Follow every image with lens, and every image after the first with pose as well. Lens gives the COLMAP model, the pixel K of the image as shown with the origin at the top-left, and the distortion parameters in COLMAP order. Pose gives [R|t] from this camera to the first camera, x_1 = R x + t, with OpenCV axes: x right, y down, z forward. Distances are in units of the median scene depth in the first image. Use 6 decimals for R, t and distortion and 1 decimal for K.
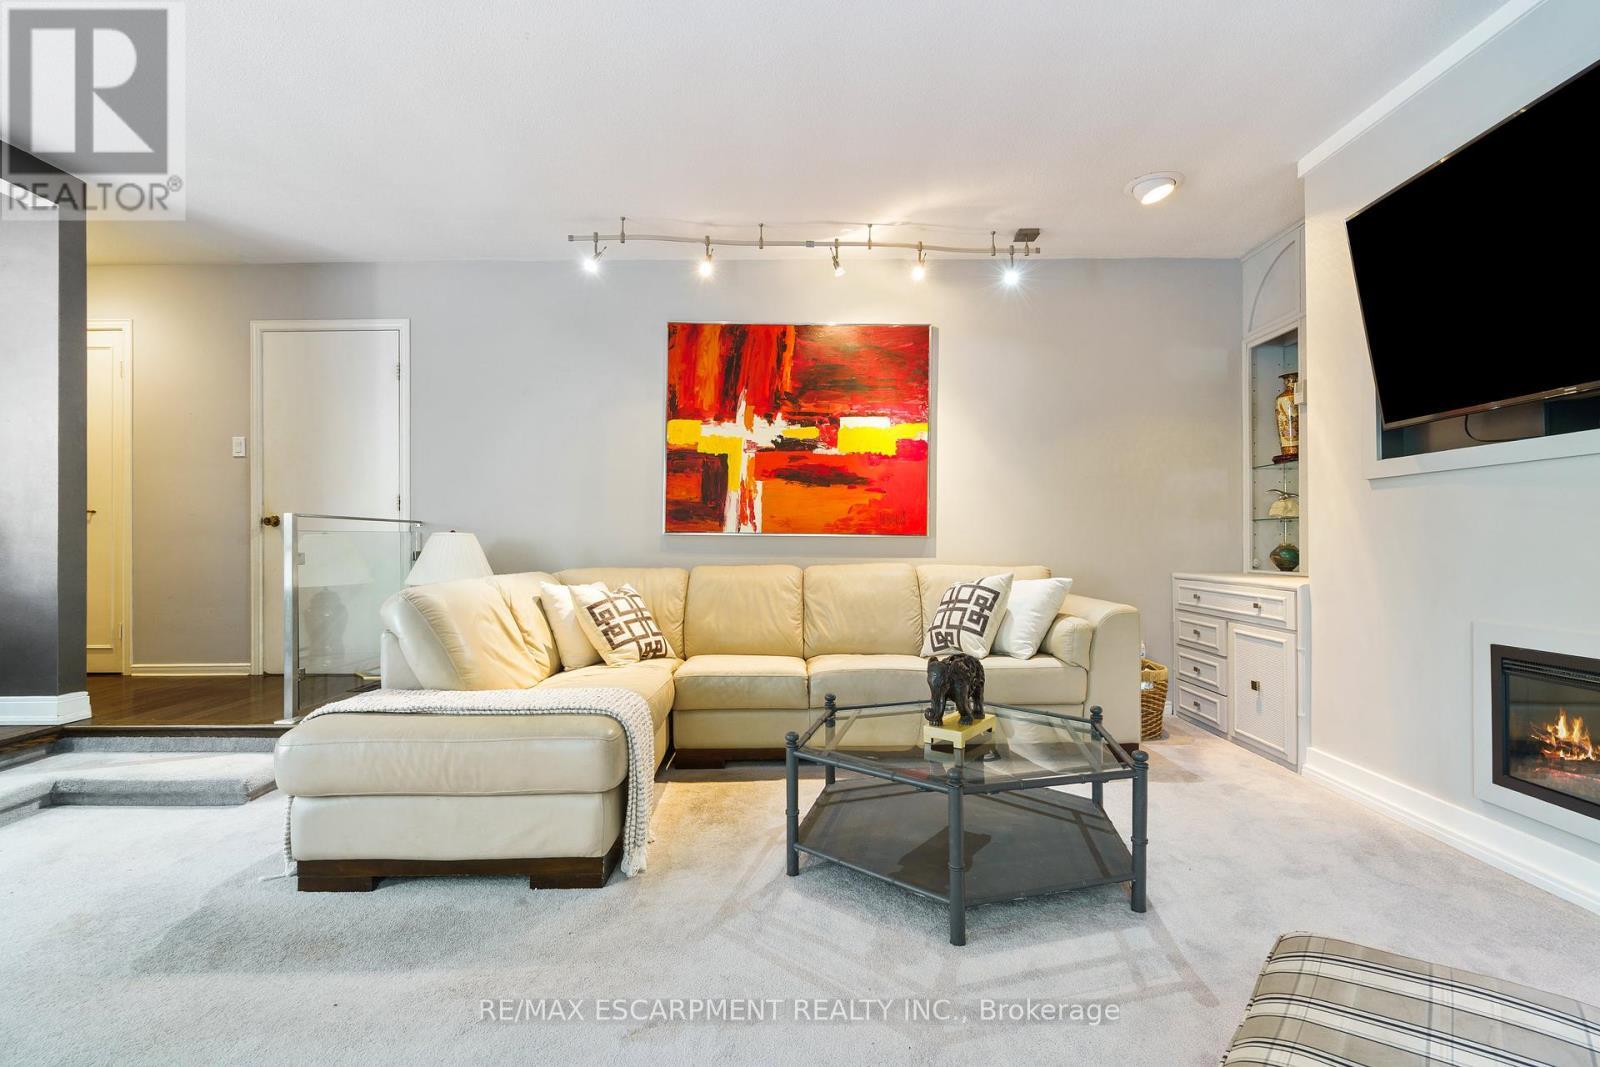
lens RADIAL K [[757.8, 0, 794.0], [0, 757.8, 536.1], [0, 0, 1]] dist [-0.000282, -0.000224]
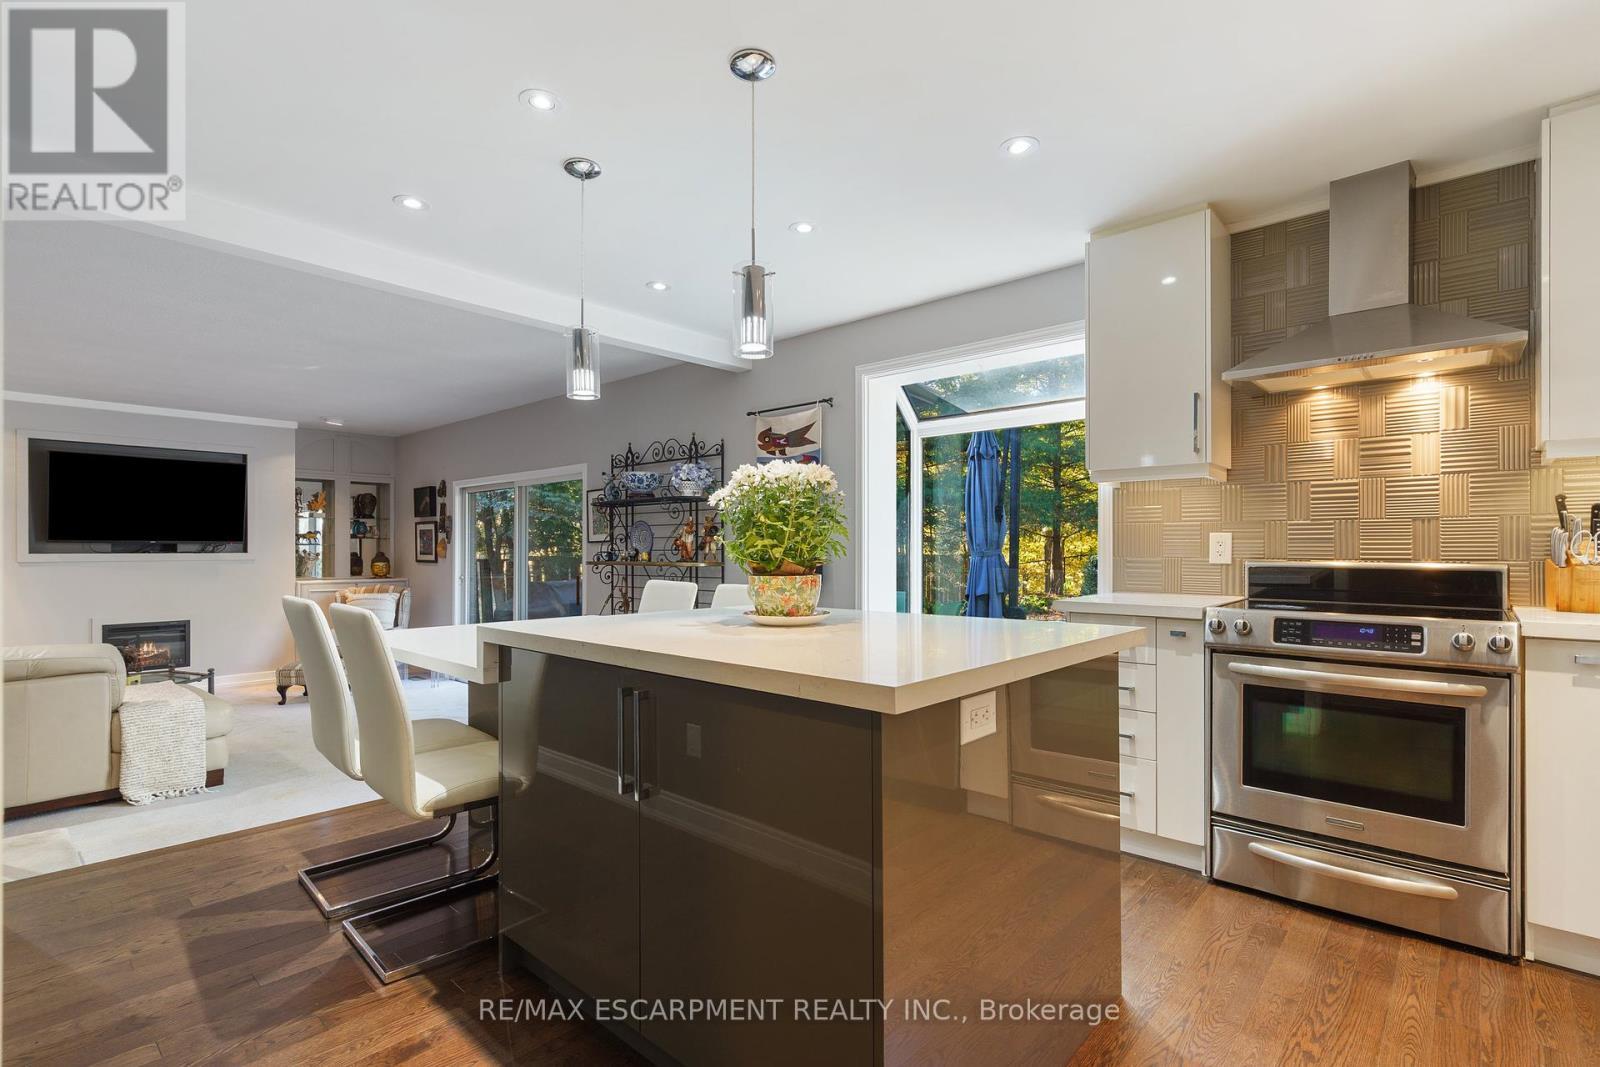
lens RADIAL K [[757.8, 0, 794.0], [0, 757.8, 536.1], [0, 0, 1]] dist [-0.000282, -0.000224]
pose [[-0.754618, 0.017730, 0.655925, -1.538326], [-0.000622, 0.999615, -0.027736, -0.061452], [-0.656164, -0.021338, -0.754316, 0.776565]]
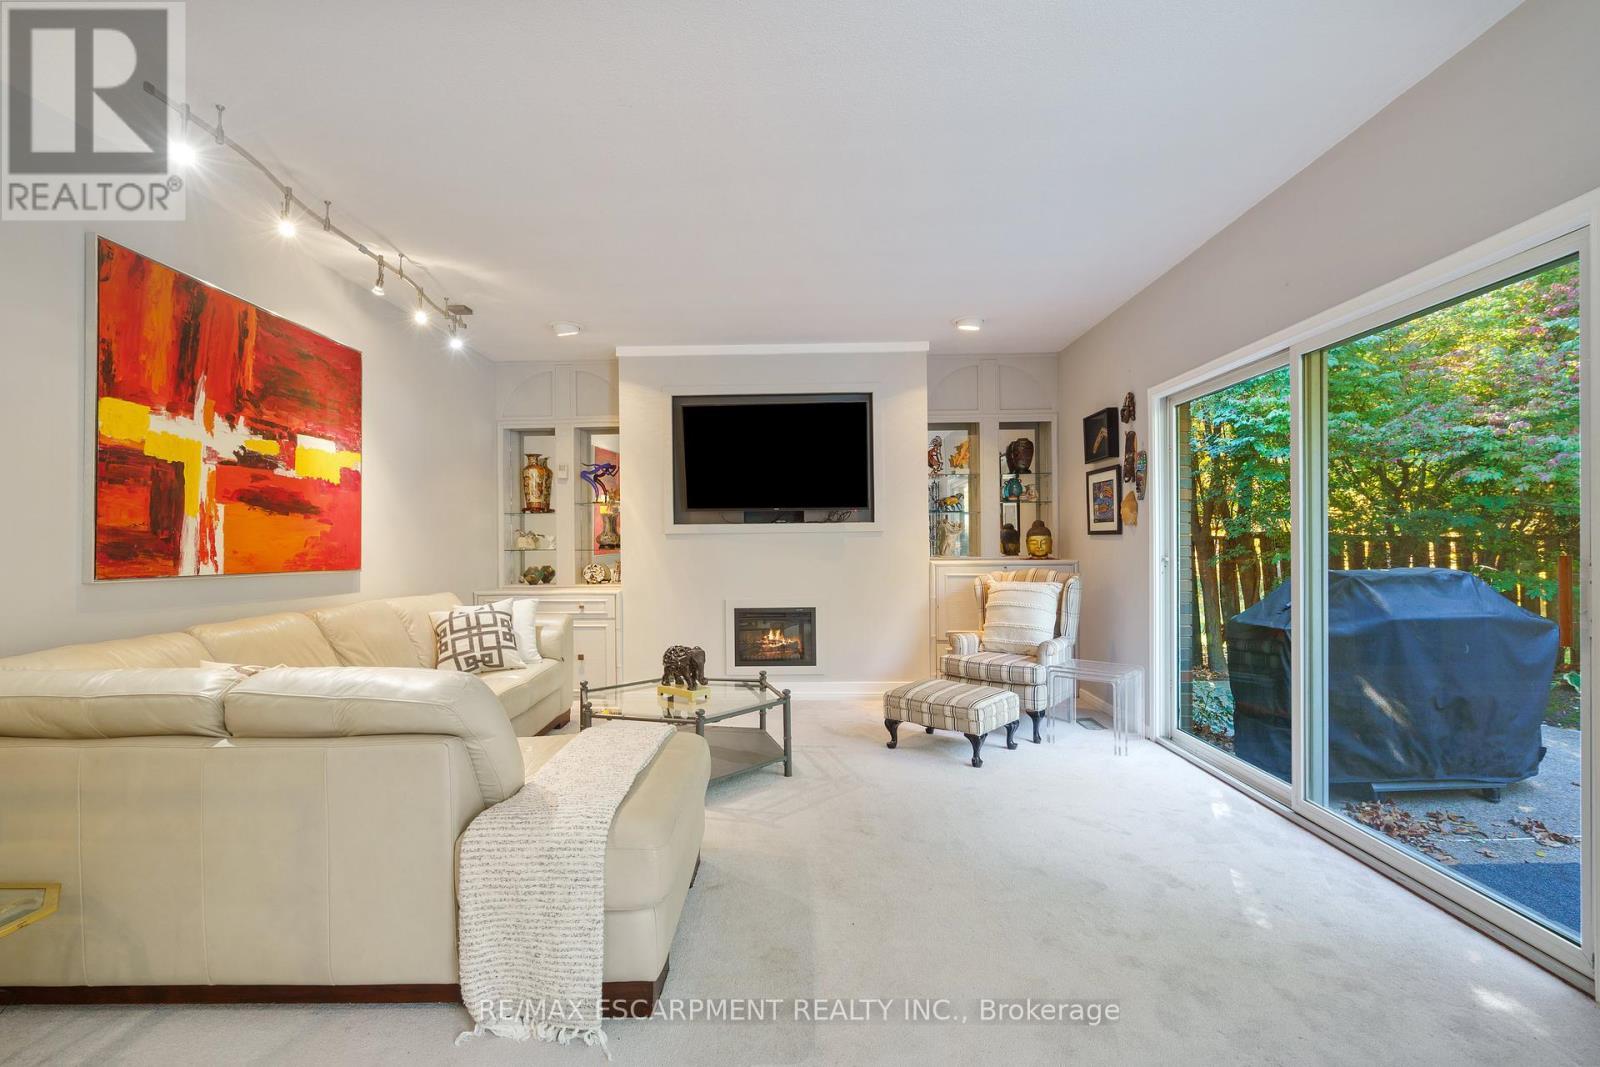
lens RADIAL K [[757.8, 0, 794.0], [0, 757.8, 536.1], [0, 0, 1]] dist [-0.000282, -0.000224]
pose [[-0.010190, 0.007007, 0.999924, -0.789116], [-0.001696, 0.999974, -0.007025, -0.037328], [-0.999947, -0.001768, -0.010178, 0.450196]]
